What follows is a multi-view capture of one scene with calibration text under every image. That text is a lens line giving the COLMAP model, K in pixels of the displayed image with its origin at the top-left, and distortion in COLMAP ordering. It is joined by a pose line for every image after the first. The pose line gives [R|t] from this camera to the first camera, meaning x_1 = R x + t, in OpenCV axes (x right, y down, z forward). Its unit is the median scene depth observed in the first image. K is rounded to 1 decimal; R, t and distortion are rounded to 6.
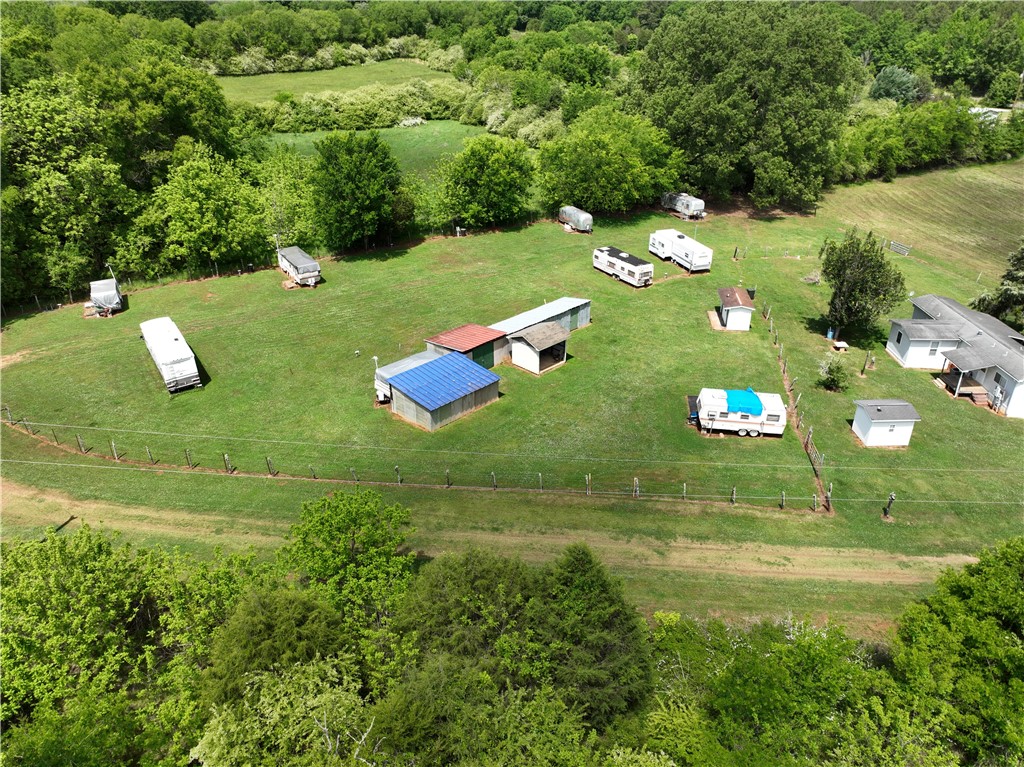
lens RADIAL K [[737.0, 0, 512.0], [0, 737.0, 383.5], [0, 0, 1]] dist [0.003702, 0.007429]
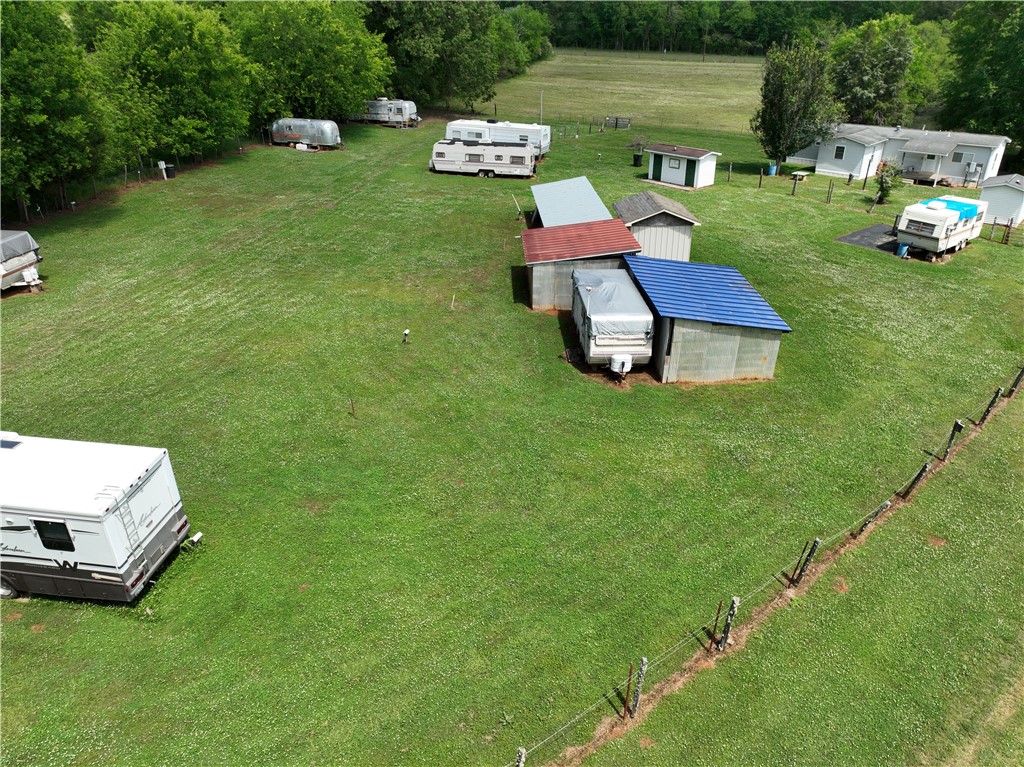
lens RADIAL K [[737.0, 0, 512.0], [0, 737.0, 383.5], [0, 0, 1]] dist [0.003702, 0.007429]
pose [[0.669370, -0.334360, 0.663435, -0.339365], [0.337944, 0.932298, 0.128895, -0.035240], [-0.661617, 0.137925, 0.737048, 0.437098]]
